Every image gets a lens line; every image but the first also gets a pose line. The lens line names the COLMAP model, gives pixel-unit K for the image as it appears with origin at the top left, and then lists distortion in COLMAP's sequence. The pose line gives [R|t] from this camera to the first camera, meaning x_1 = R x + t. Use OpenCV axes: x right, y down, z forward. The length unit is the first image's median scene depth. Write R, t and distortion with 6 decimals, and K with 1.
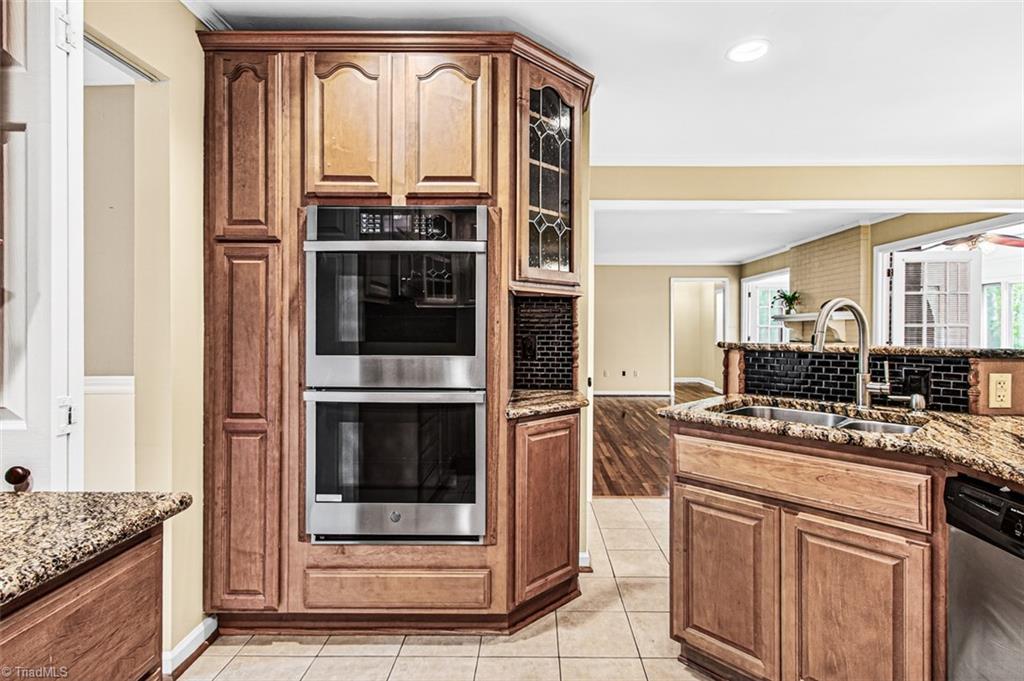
lens RADIAL K [[485.4, 0, 513.3], [0, 485.4, 334.2], [0, 0, 1]] dist [0.002341, 0.000734]
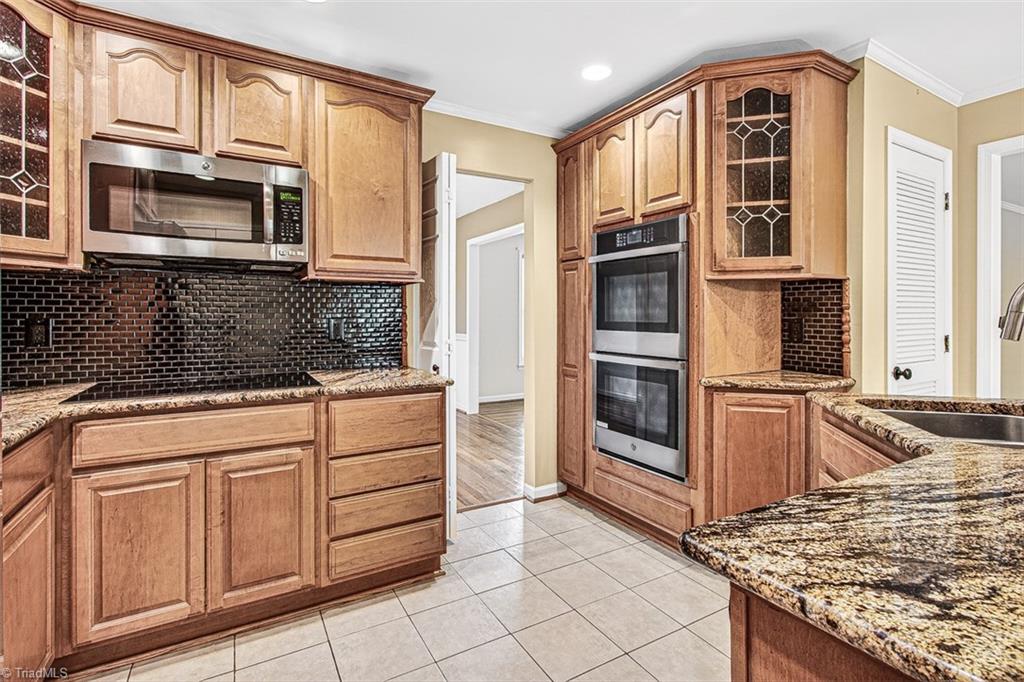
lens RADIAL K [[487.7, 0, 512.5], [0, 487.7, 315.4], [0, 0, 1]] dist [-0.001411, 0.000288]
pose [[0.507114, -0.004065, -0.861870, 0.788467], [-0.003135, 0.999974, -0.006561, 0.008262], [0.861873, 0.006029, 0.507088, -0.017081]]
